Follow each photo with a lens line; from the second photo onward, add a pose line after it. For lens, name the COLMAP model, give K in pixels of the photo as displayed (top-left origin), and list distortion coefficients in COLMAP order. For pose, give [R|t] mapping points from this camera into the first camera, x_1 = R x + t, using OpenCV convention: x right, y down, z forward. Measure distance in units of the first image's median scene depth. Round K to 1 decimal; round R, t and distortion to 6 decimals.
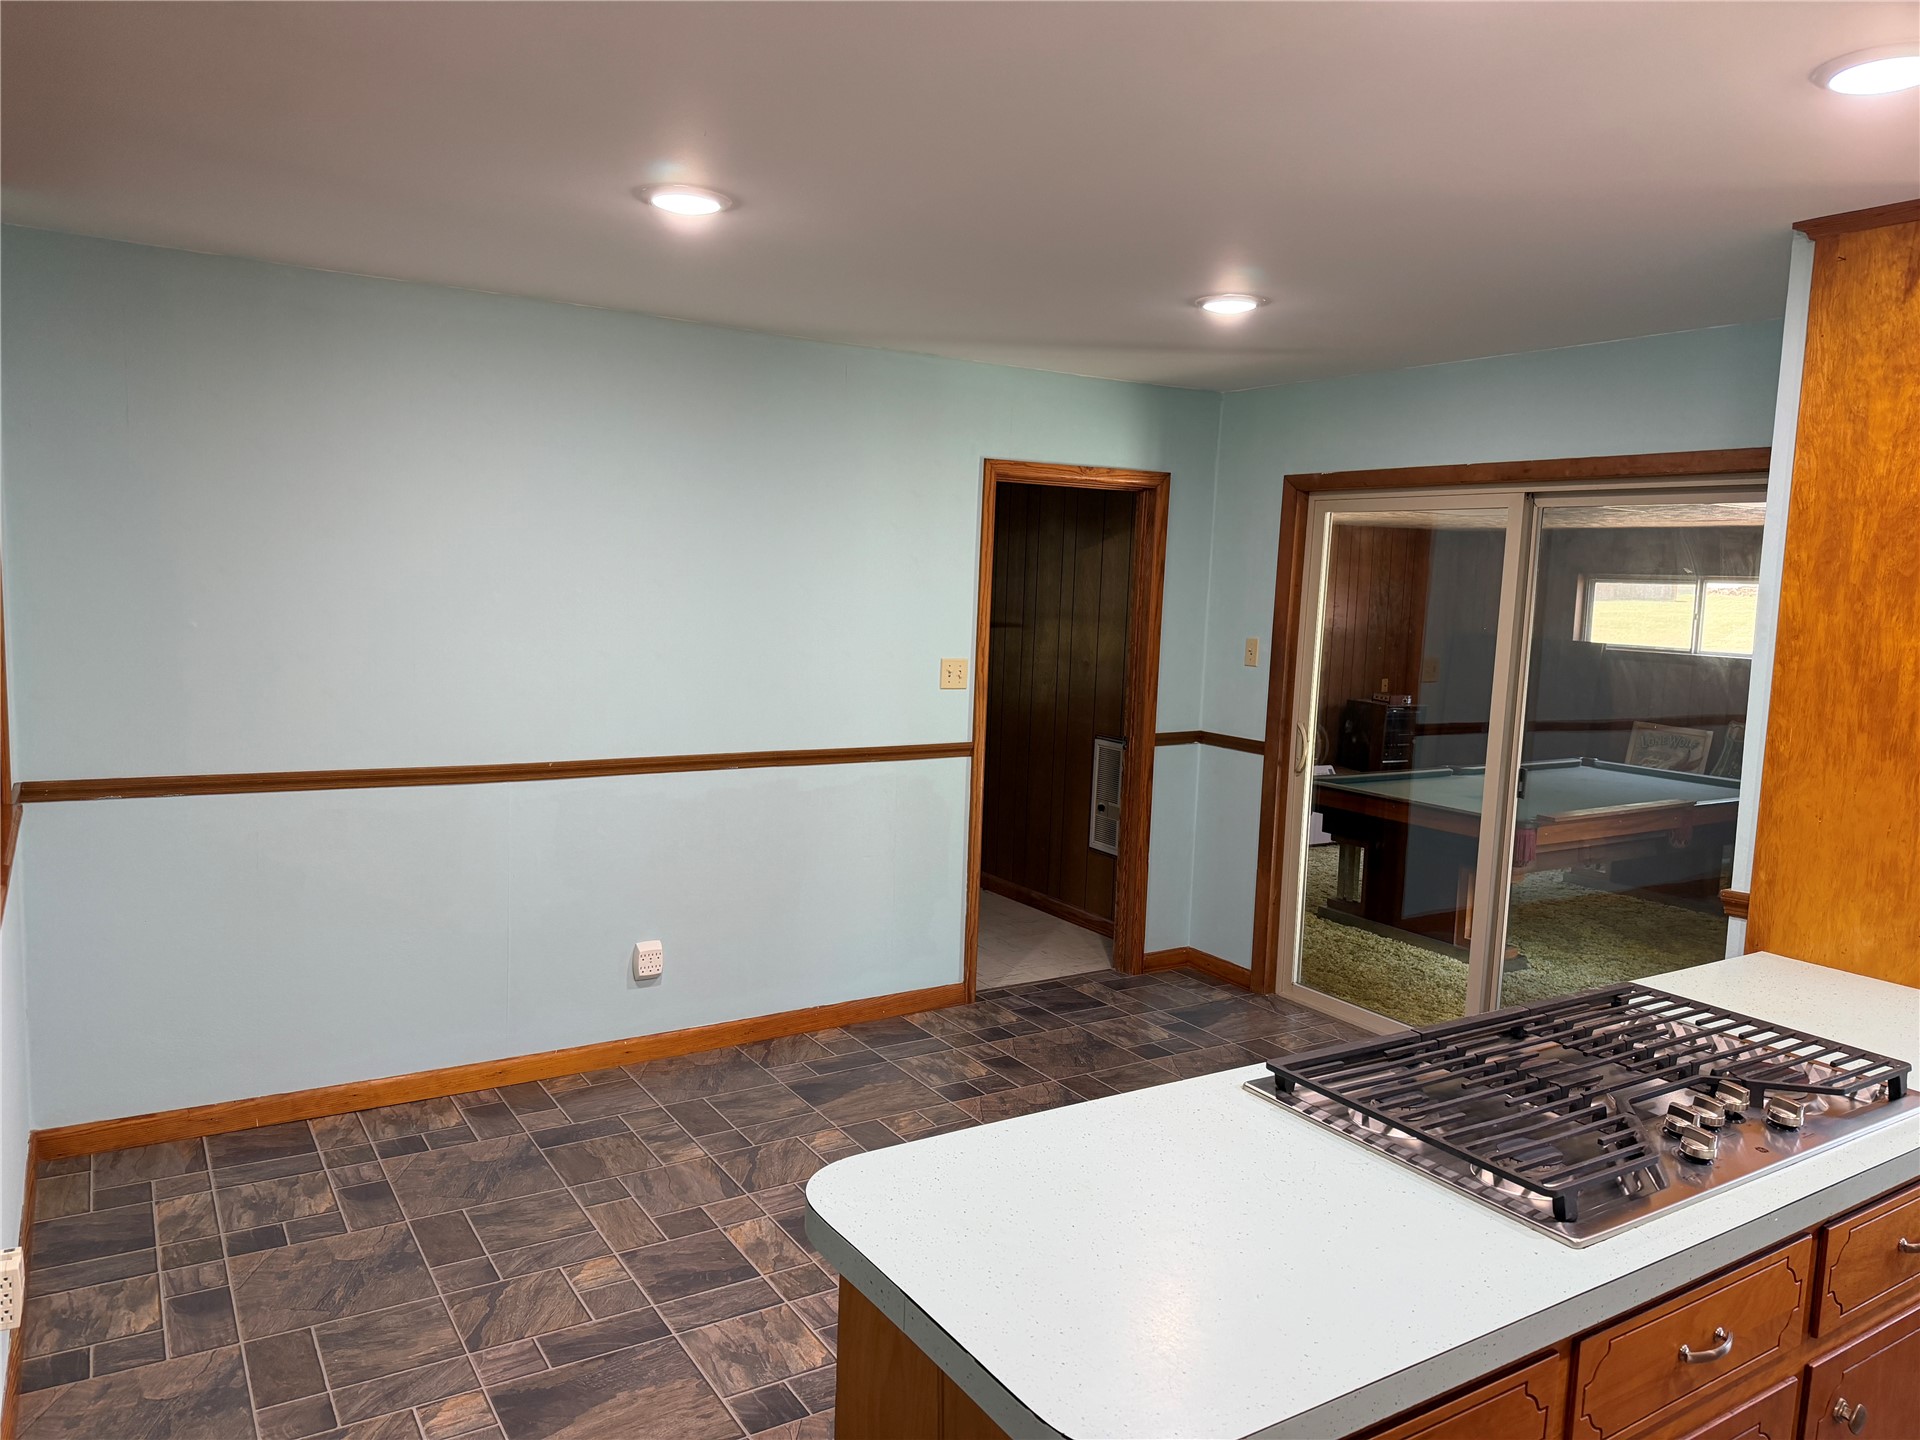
lens RADIAL K [[1347.2, 0, 949.5], [0, 1347.2, 727.5], [0, 0, 1]] dist [0.066828, -0.067474]
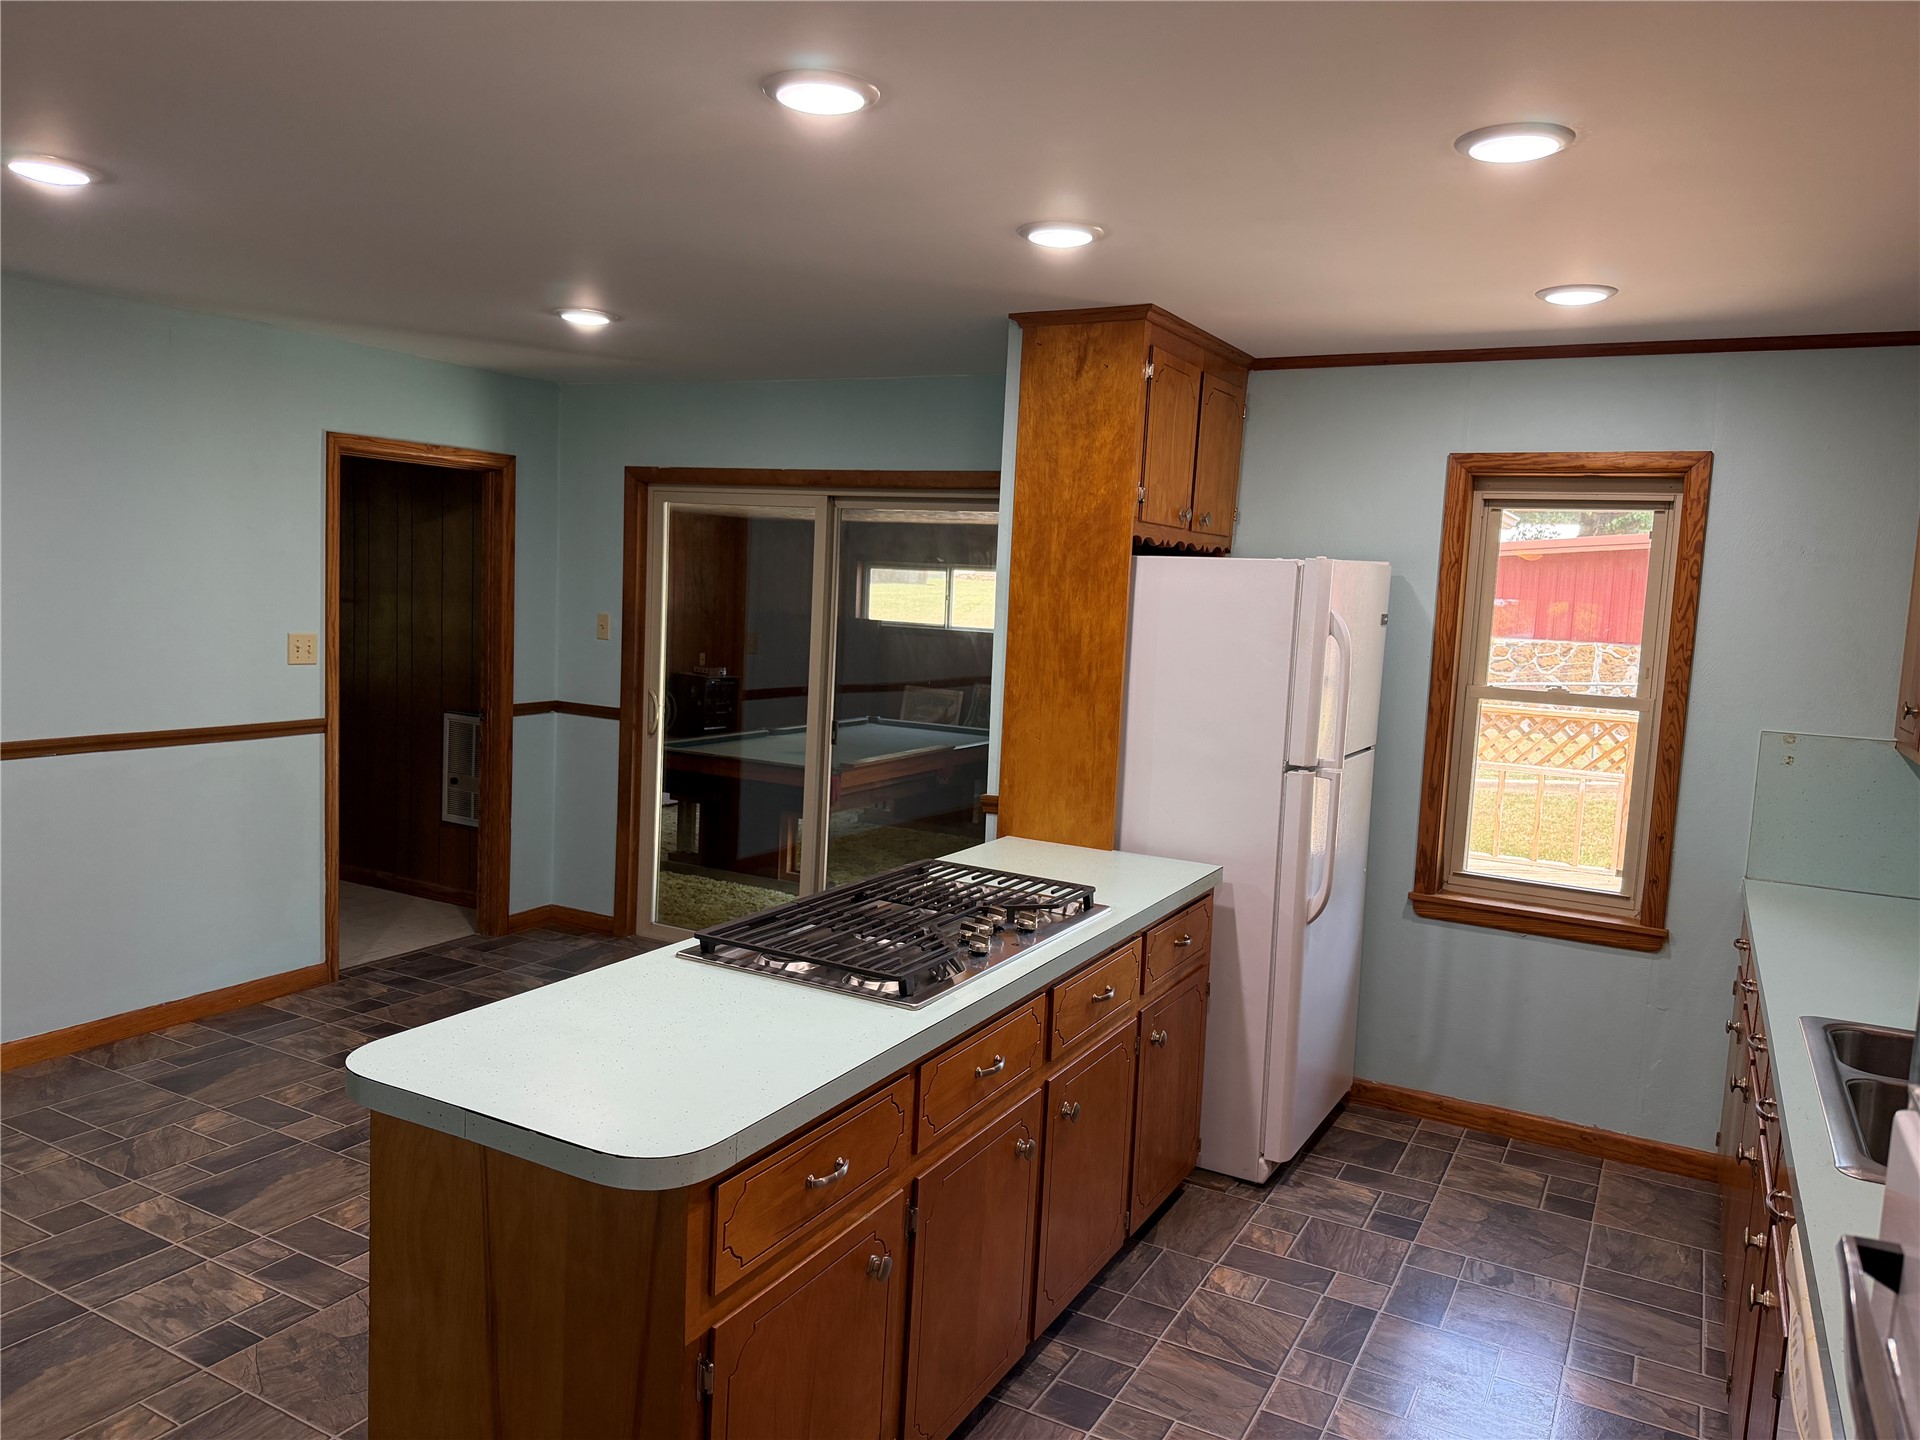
lens RADIAL K [[1347.2, 0, 946.5], [0, 1347.2, 739.1], [0, 0, 1]] dist [0.066828, -0.067474]
pose [[0.876336, -0.047805, 0.479322, -0.072068], [0.036735, 0.998798, 0.032454, 0.011698], [-0.480298, -0.010833, 0.877039, -0.109484]]
